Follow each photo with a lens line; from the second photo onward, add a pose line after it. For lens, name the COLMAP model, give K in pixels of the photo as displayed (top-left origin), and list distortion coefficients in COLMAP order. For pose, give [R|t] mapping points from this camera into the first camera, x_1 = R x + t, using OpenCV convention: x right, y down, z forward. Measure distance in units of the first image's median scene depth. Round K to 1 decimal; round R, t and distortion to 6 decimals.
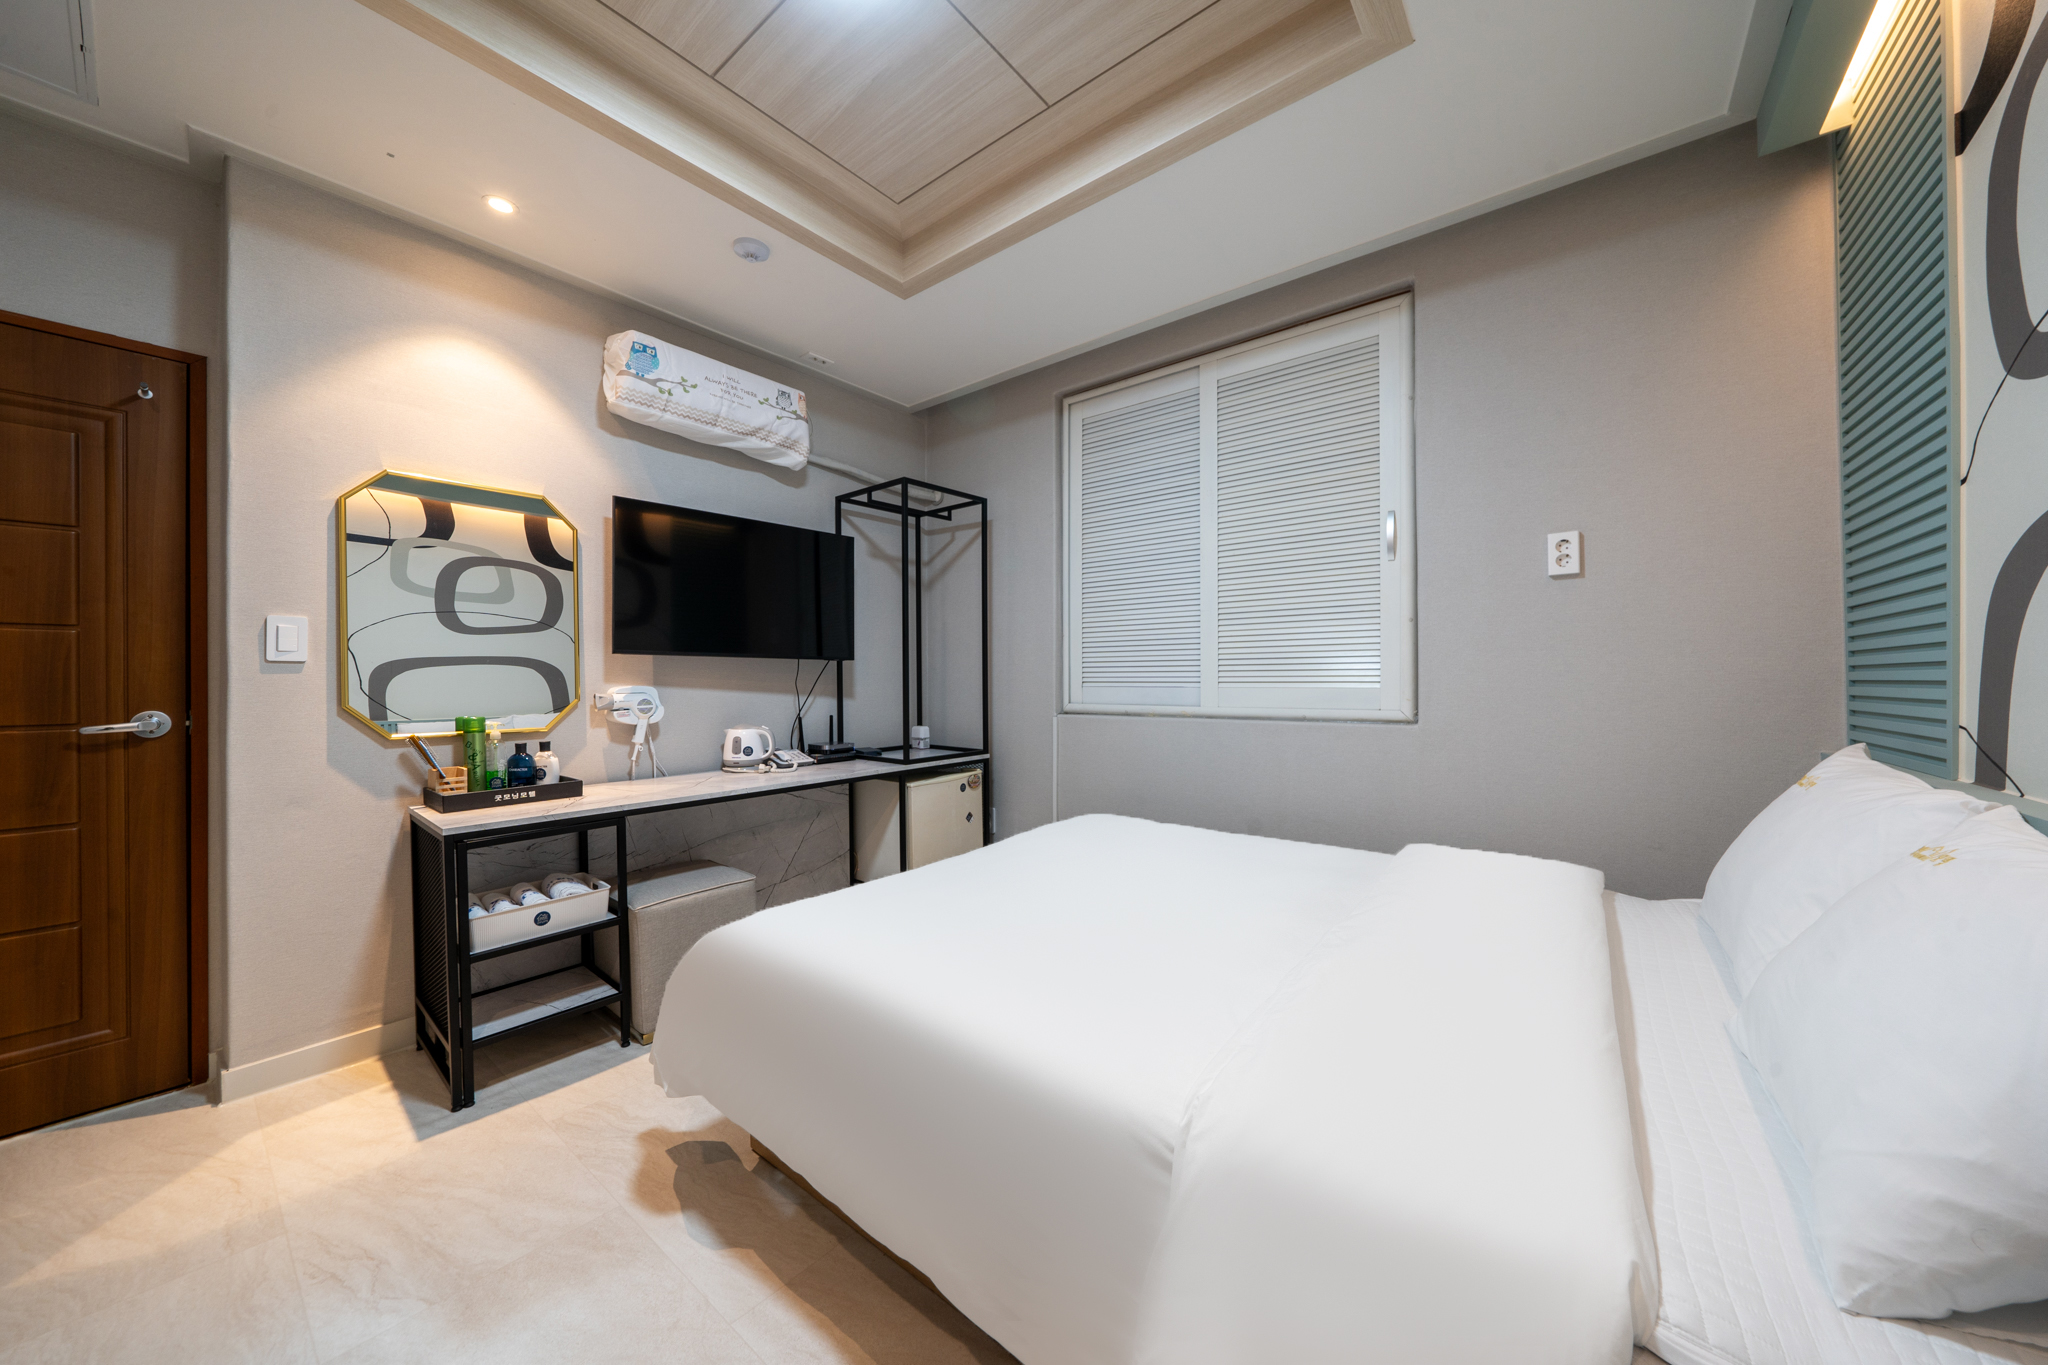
lens RADIAL K [[701.3, 0, 1036.1], [0, 701.3, 682.5], [0, 0, 1]] dist [-0.003491, -0.000407]
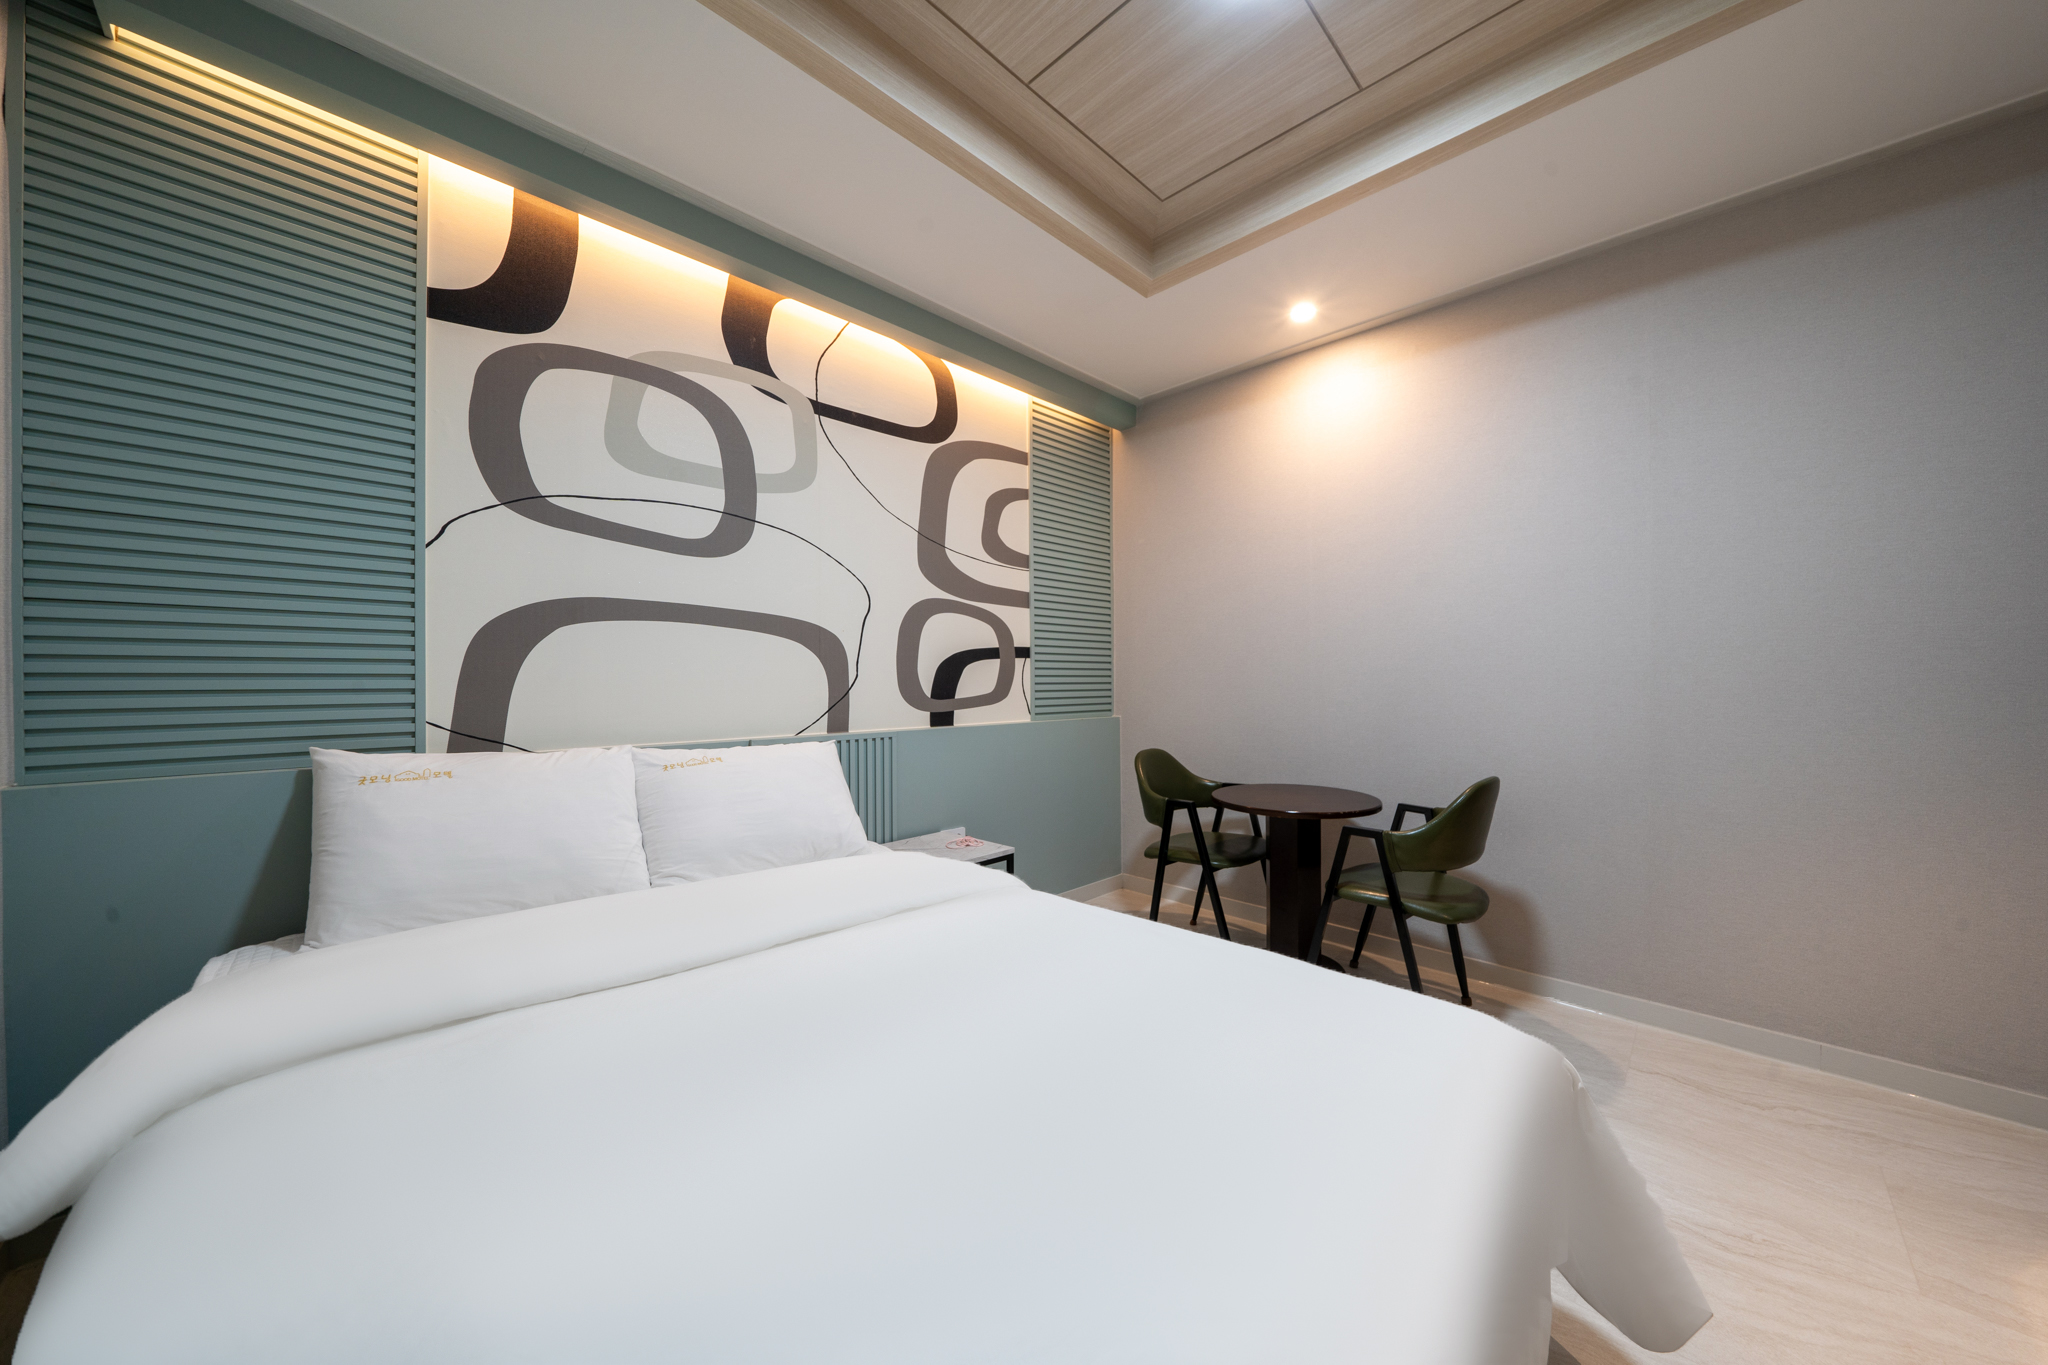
lens RADIAL K [[701.3, 0, 1036.1], [0, 701.3, 682.5], [0, 0, 1]] dist [-0.003491, -0.000407]
pose [[-0.994254, 0.006123, 0.106872, -0.027331], [0.006442, 0.999976, 0.002641, -0.005324], [-0.106853, 0.003314, -0.994269, 1.168105]]
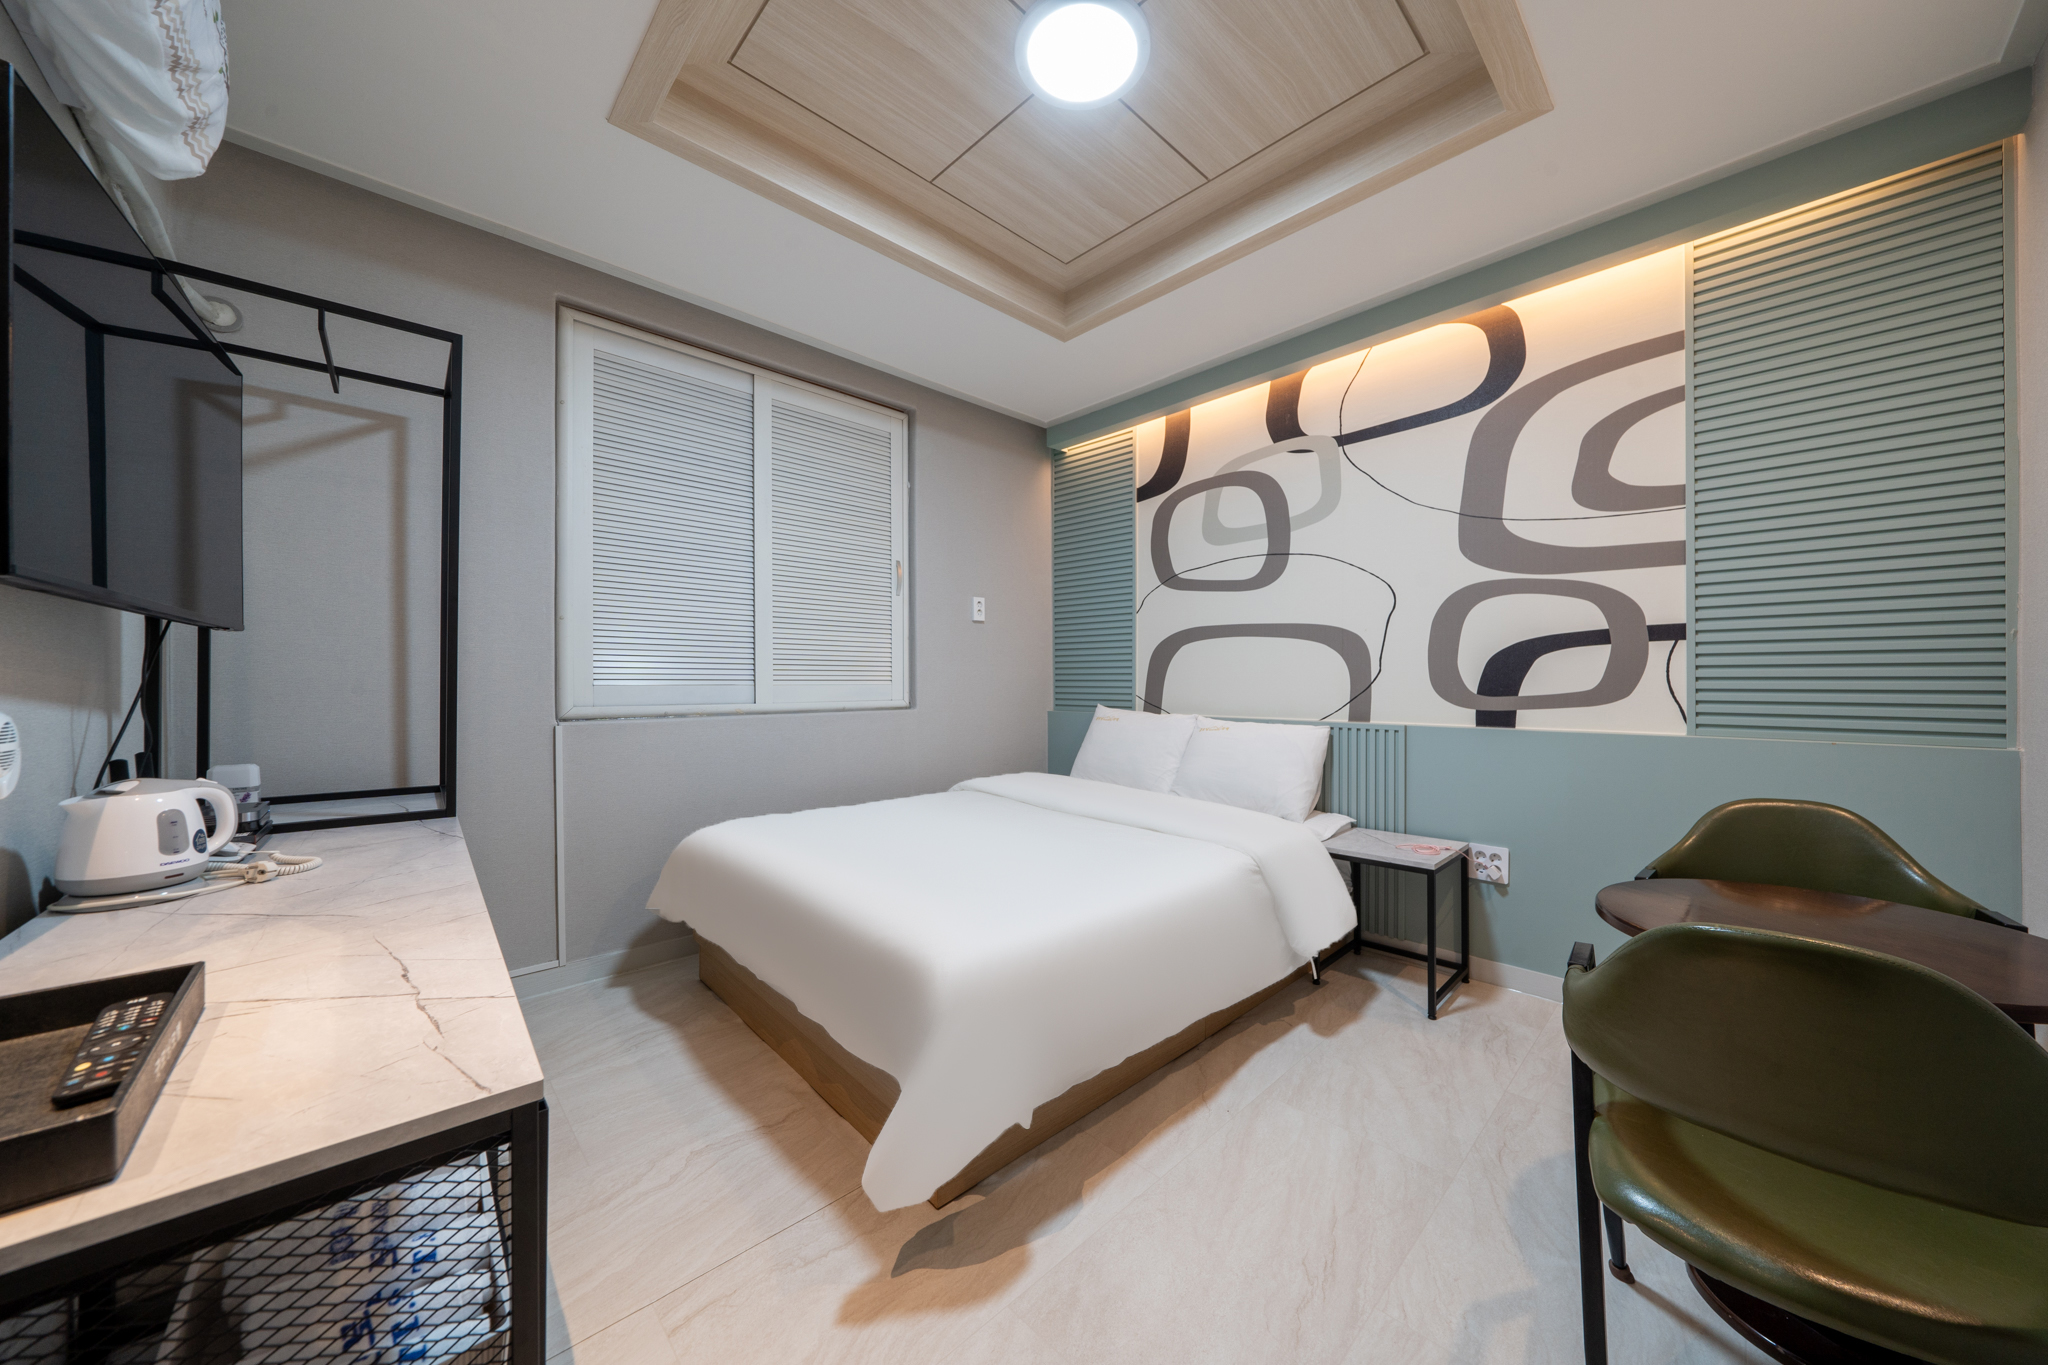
lens RADIAL K [[701.3, 0, 1036.1], [0, 701.3, 682.5], [0, 0, 1]] dist [-0.003491, -0.000407]
pose [[0.135042, 0.001089, 0.990839, -0.867727], [0.000780, 0.999999, -0.001206, 0.006049], [-0.990840, 0.000936, 0.135041, 0.524021]]
